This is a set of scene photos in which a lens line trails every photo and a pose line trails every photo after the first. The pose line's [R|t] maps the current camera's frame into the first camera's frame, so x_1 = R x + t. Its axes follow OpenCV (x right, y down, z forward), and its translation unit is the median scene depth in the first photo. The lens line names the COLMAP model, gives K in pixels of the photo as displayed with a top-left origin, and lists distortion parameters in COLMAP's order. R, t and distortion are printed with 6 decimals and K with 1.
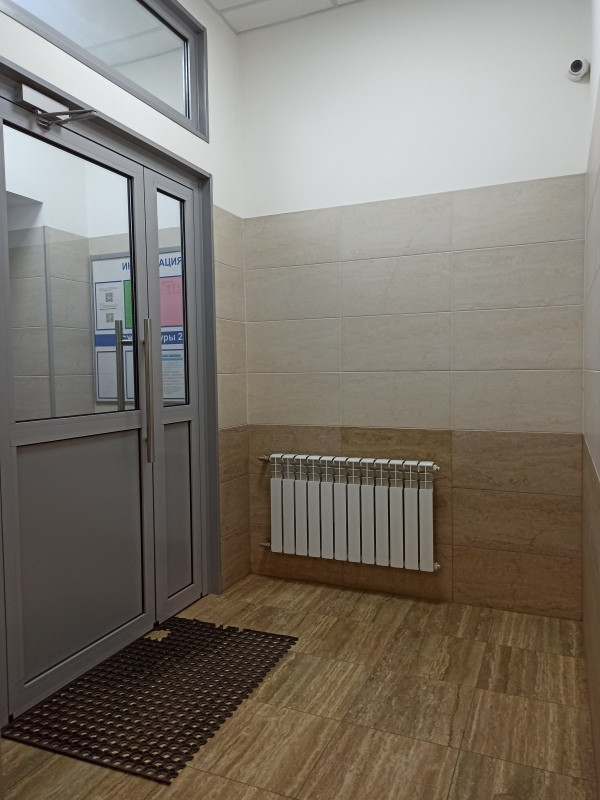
lens RADIAL K [[594.4, 0, 300.6], [0, 594.4, 401.1], [0, 0, 1]] dist [-0.011175, -0.003370]
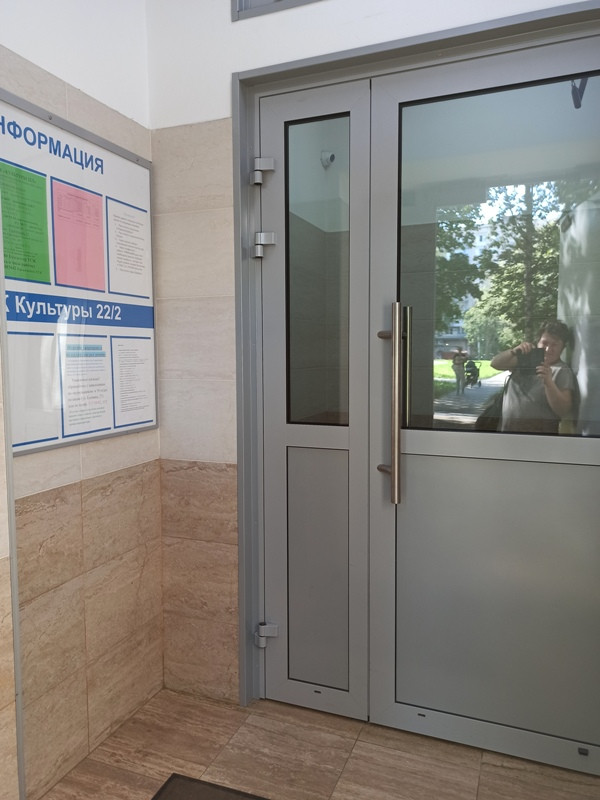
lens RADIAL K [[594.4, 0, 299.7], [0, 594.4, 400.1], [0, 0, 1]] dist [-0.011175, -0.003370]
pose [[-0.026761, -0.071494, 0.997082, -0.252773], [0.057144, 0.995699, 0.072928, -0.020406], [-0.998007, 0.058929, -0.022560, 0.290146]]
